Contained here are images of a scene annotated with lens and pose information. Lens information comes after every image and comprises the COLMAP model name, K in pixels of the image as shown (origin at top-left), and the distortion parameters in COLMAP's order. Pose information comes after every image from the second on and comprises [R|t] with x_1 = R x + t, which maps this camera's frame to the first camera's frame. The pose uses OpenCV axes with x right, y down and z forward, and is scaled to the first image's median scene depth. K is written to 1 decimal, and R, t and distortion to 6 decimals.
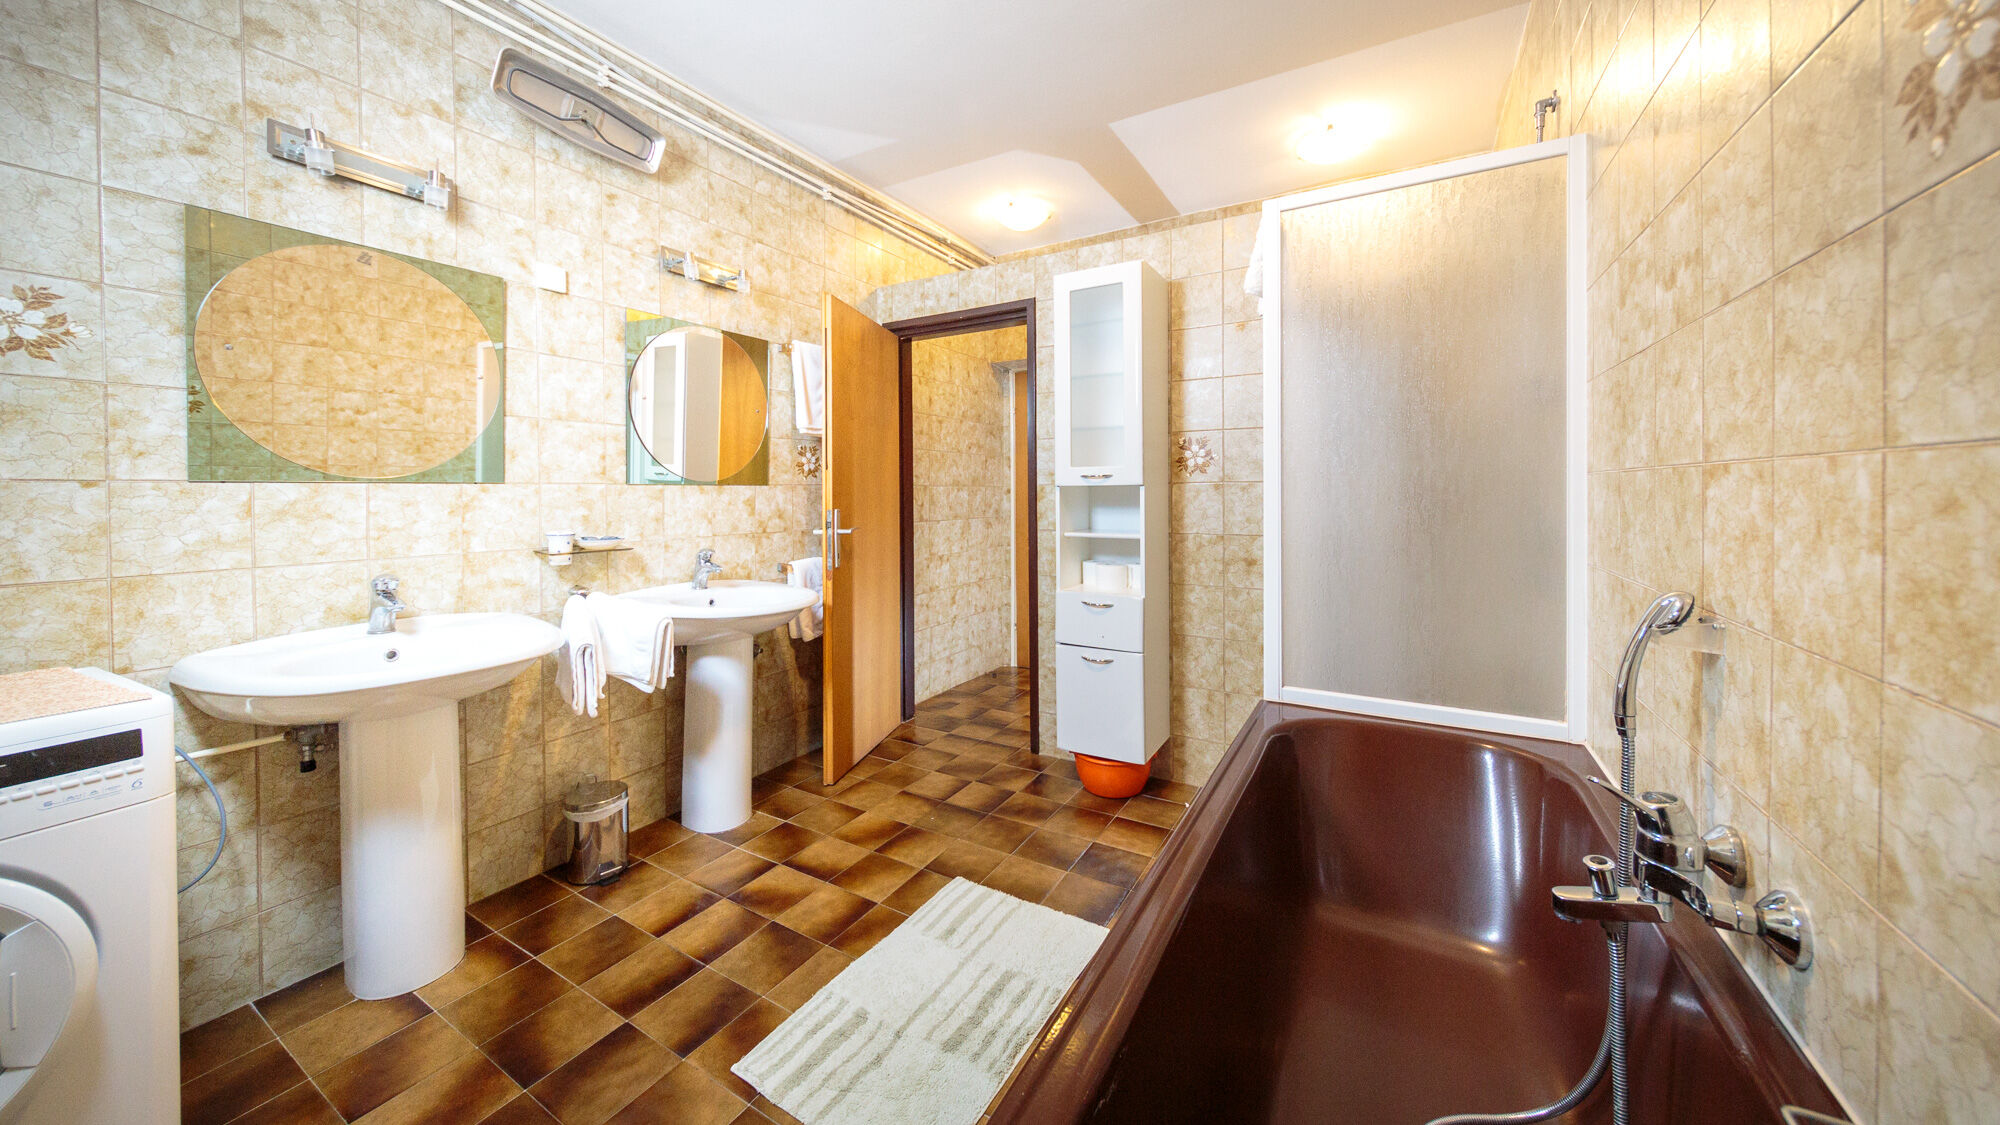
lens RADIAL K [[676.4, 0, 1000.0], [0, 676.4, 562.5], [0, 0, 1]] dist [0.000222, 0.000064]
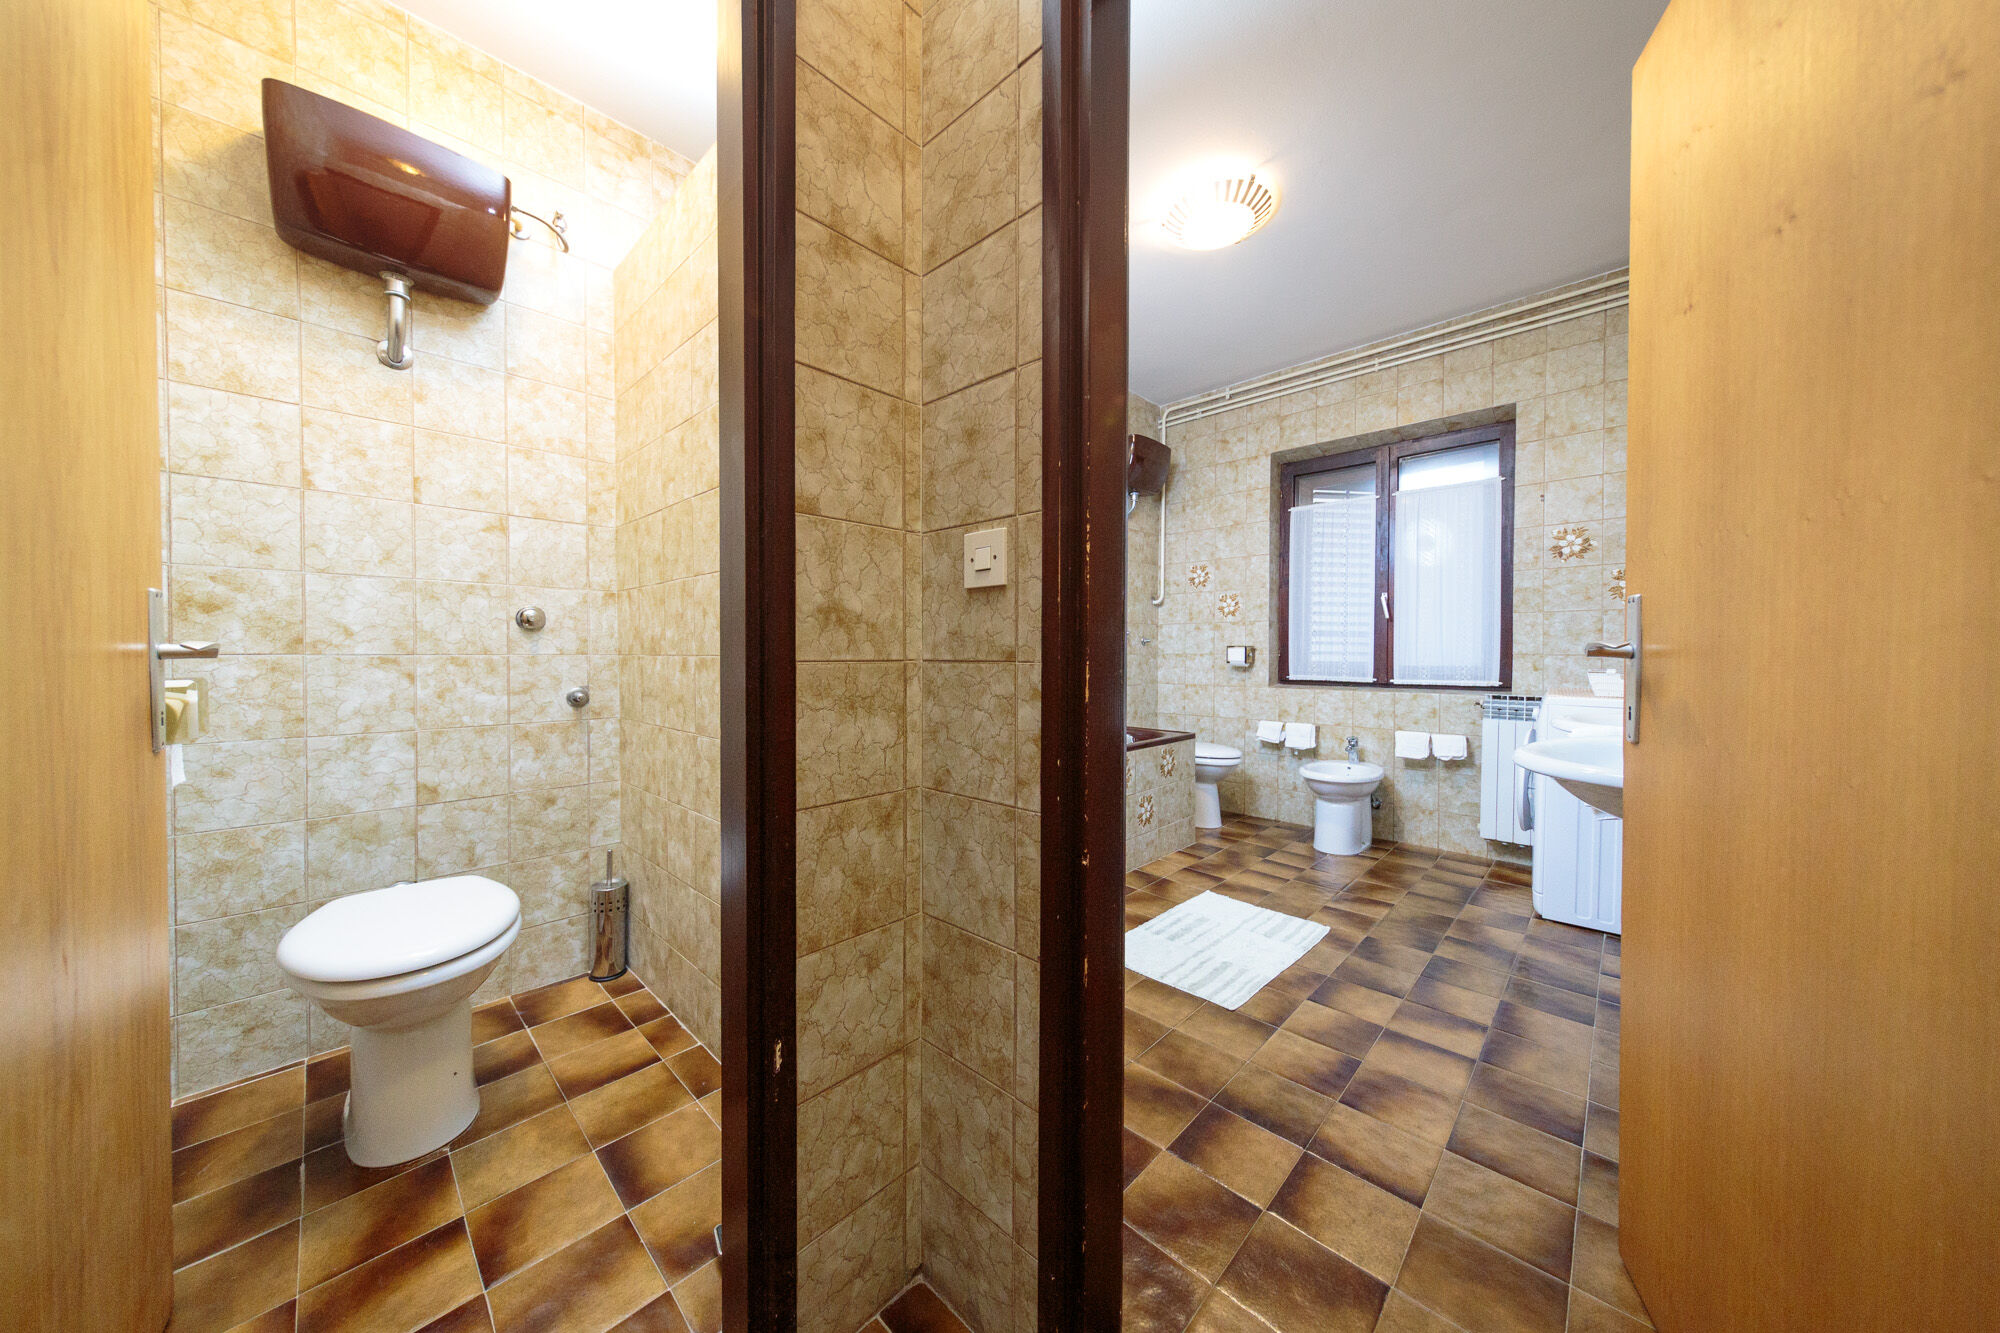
lens RADIAL K [[645.8, 0, 1000.0], [0, 645.8, 666.5], [0, 0, 1]] dist [0.000148, 0.000001]
pose [[-0.973686, -0.006802, 0.227793, 0.049331], [0.020978, 0.992635, 0.119312, -0.117517], [-0.226927, 0.120951, -0.966372, 1.895956]]
